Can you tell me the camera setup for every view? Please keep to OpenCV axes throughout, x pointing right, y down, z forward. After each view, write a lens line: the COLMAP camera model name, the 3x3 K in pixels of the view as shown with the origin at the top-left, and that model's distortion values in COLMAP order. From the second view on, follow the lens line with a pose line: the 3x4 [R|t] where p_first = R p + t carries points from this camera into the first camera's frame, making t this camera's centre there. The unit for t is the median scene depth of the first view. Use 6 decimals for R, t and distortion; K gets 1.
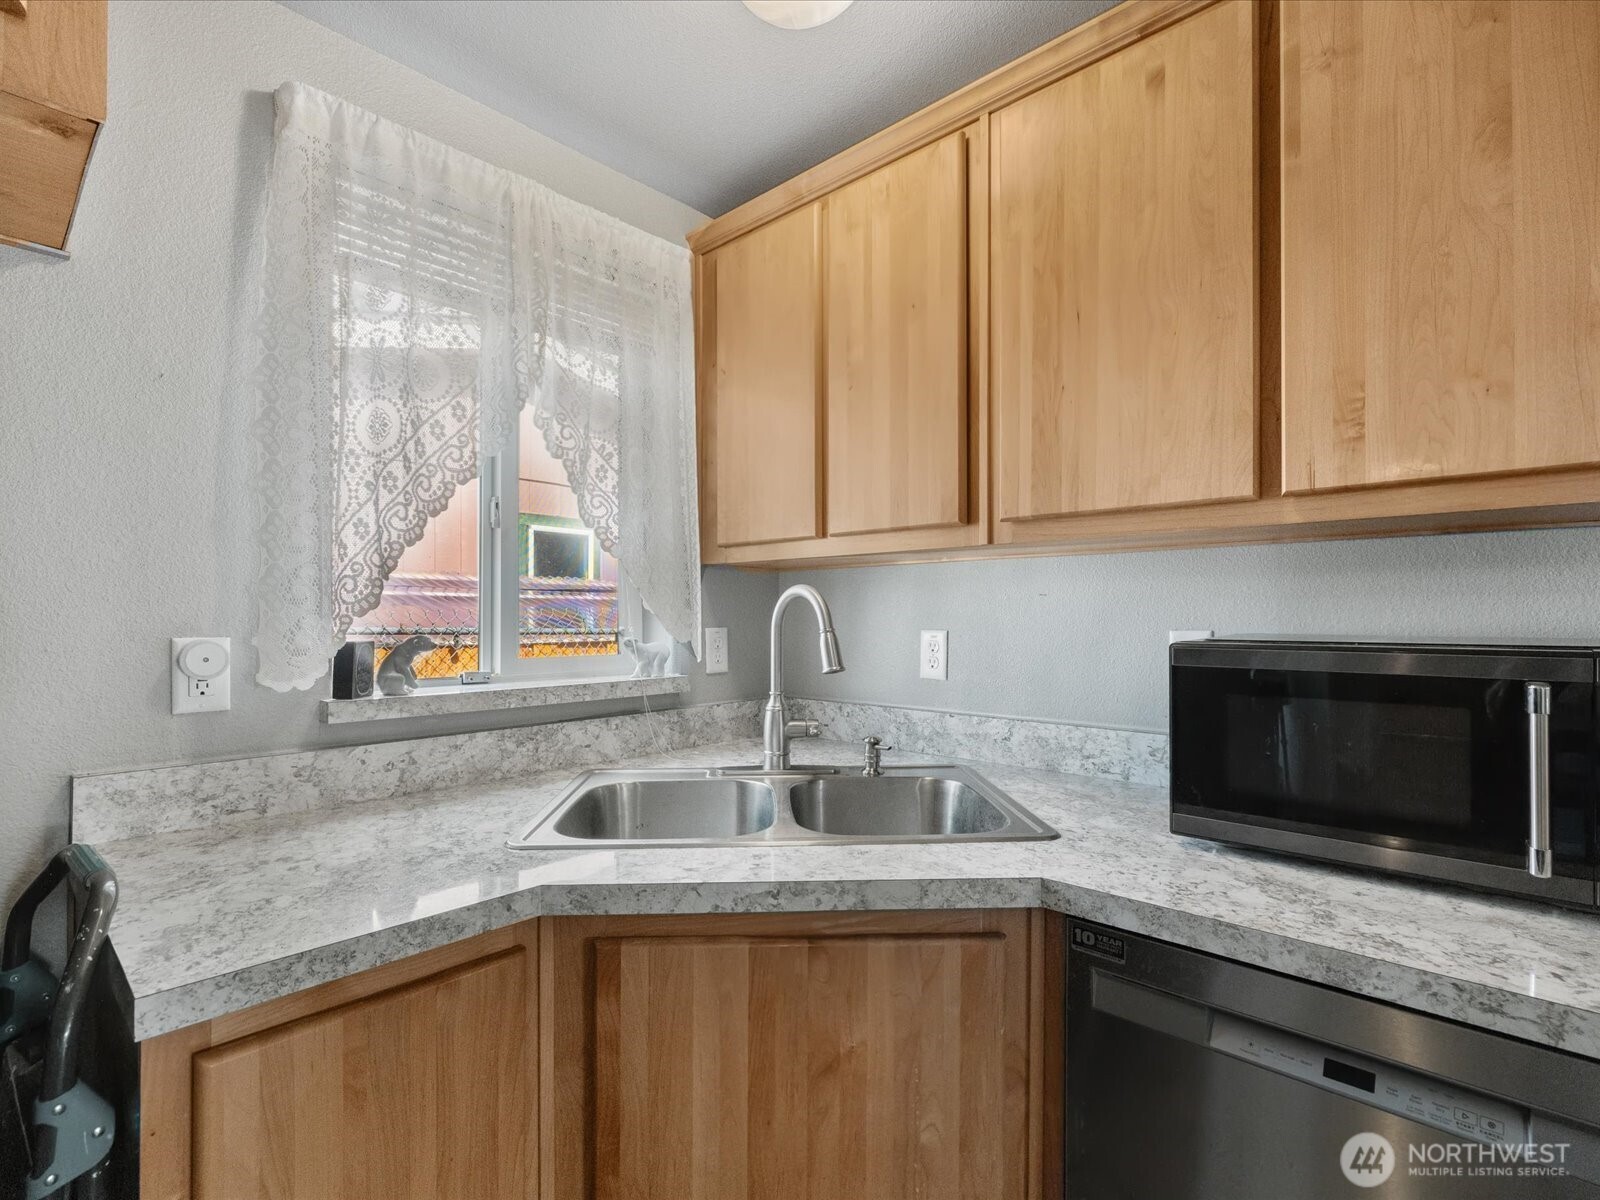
lens RADIAL K [[760.8, 0, 797.0], [0, 760.8, 615.3], [0, 0, 1]] dist [-0.002516, 0.001026]
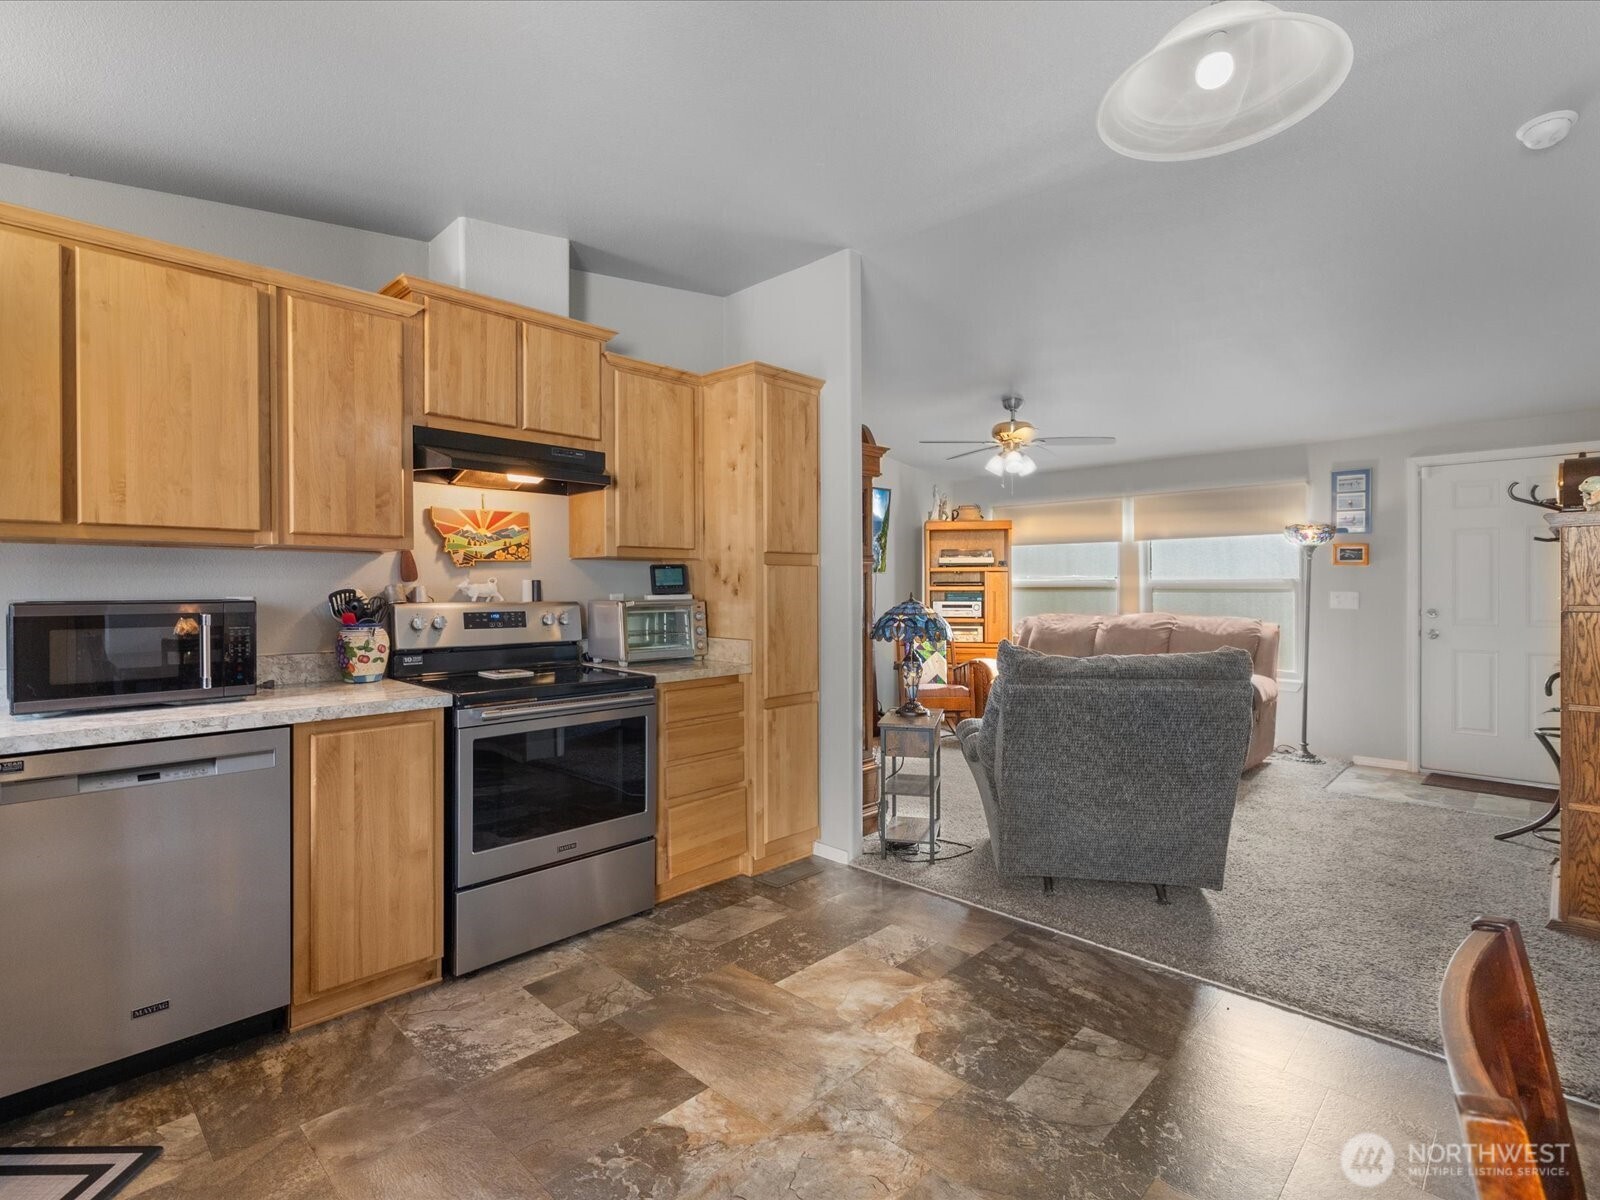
lens RADIAL K [[776.0, 0, 802.3], [0, 776.0, 591.7], [0, 0, 1]] dist [-0.001773, -0.000930]
pose [[0.023355, -0.005548, 0.999712, -1.067699], [0.000437, 0.999985, 0.005539, 0.000727], [-0.999727, 0.000308, 0.023357, -0.721212]]
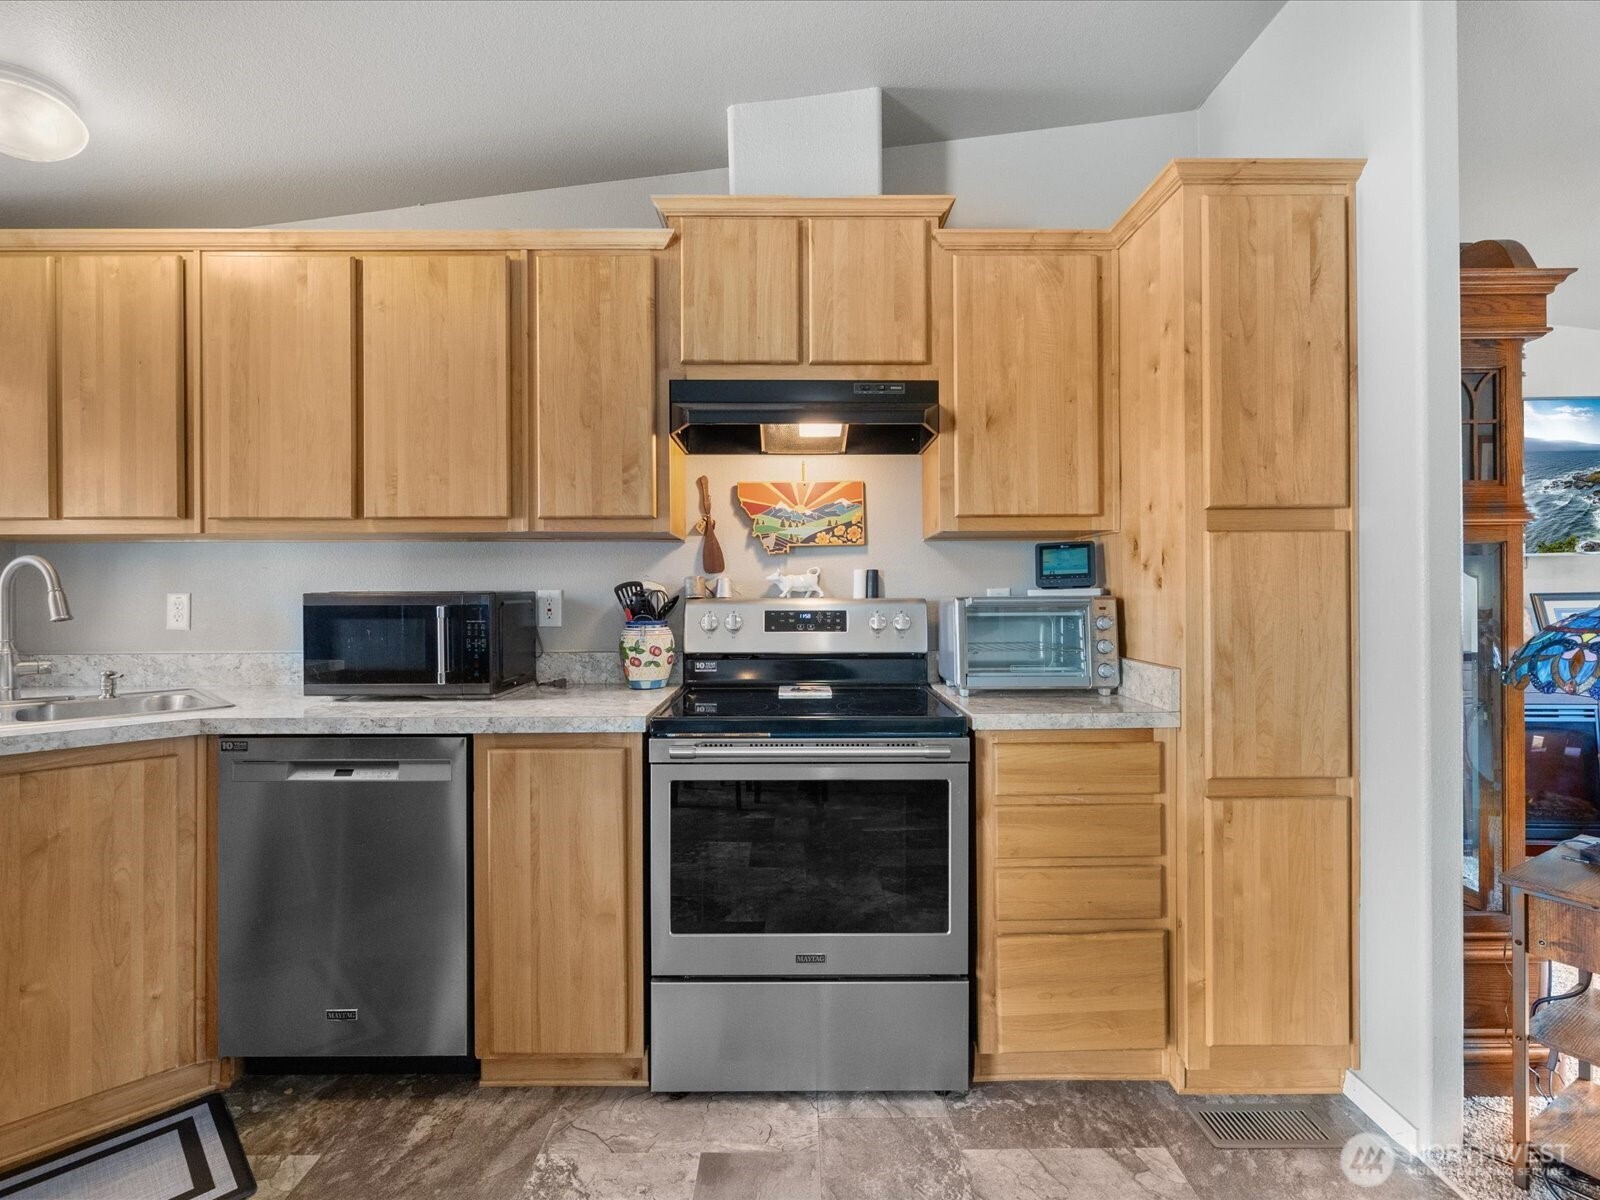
lens RADIAL K [[760.8, 0, 802.7], [0, 760.8, 595.8], [0, 0, 1]] dist [-0.002516, 0.001026]
pose [[0.730016, -0.003183, 0.683423, 0.101179], [0.003241, 0.999994, 0.001195, 0.039289], [-0.683423, 0.001343, 0.730022, -1.057283]]
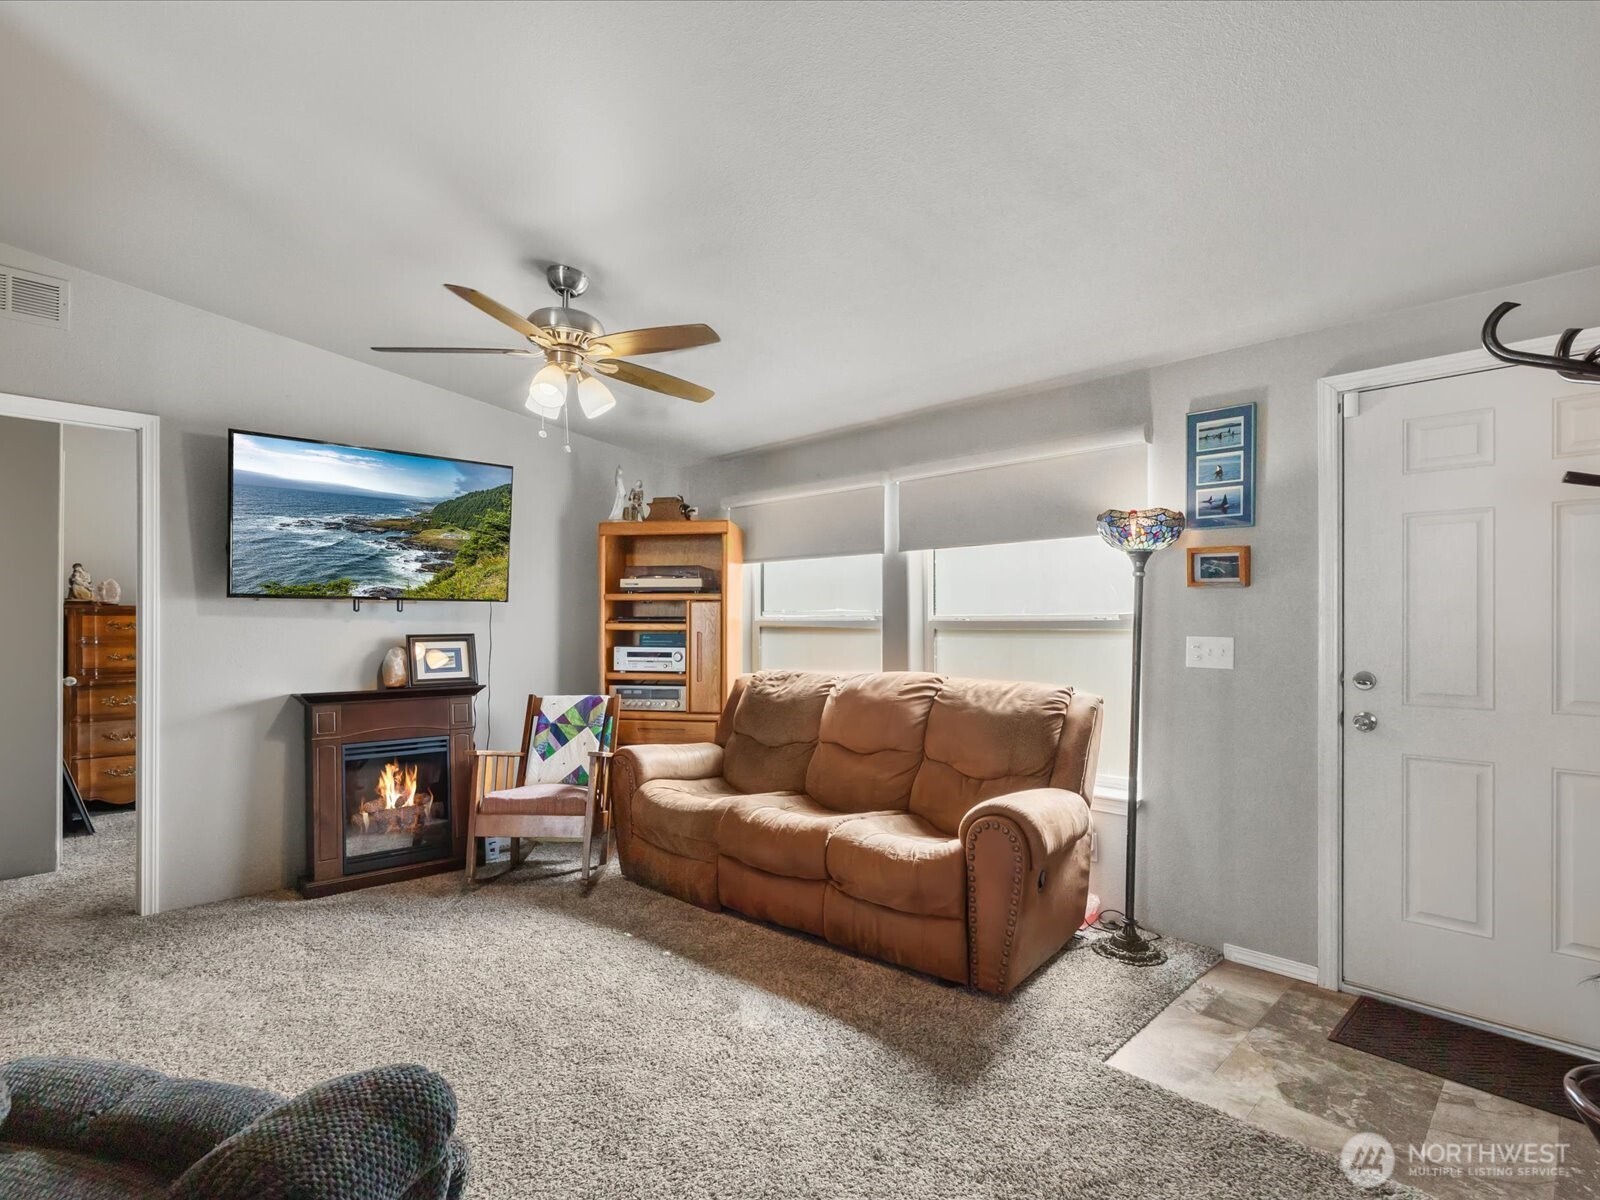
lens RADIAL K [[776.0, 0, 800.1], [0, 776.0, 625.2], [0, 0, 1]] dist [-0.001773, -0.000930]
pose [[0.046521, -0.003079, 0.998913, 1.151857], [-0.005871, 0.999977, 0.003355, -0.011685], [-0.998900, -0.006021, 0.046502, -2.713871]]
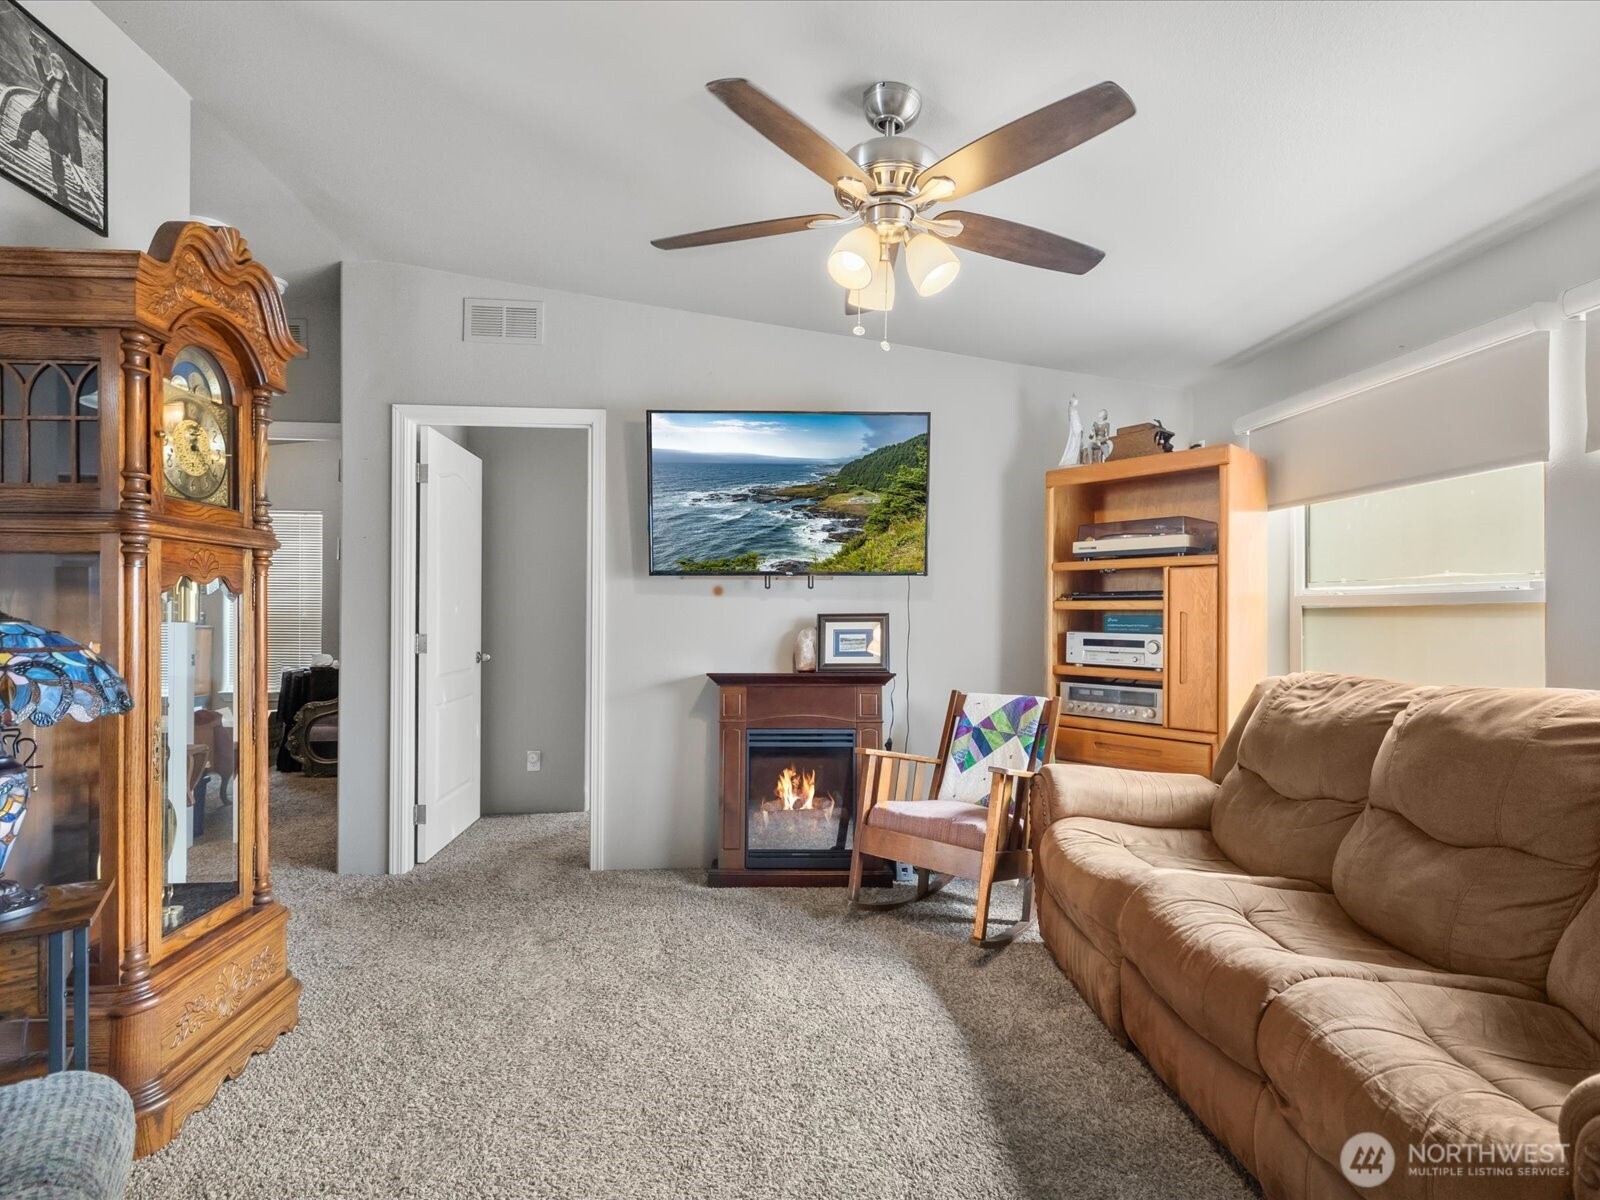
lens RADIAL K [[776.0, 0, 803.0], [0, 776.0, 608.6], [0, 0, 1]] dist [-0.001773, -0.000930]
pose [[0.684171, 0.005363, 0.729302, 2.078516], [-0.004246, 0.999985, -0.003371, 0.038179], [-0.729309, -0.000790, 0.684184, -2.885144]]
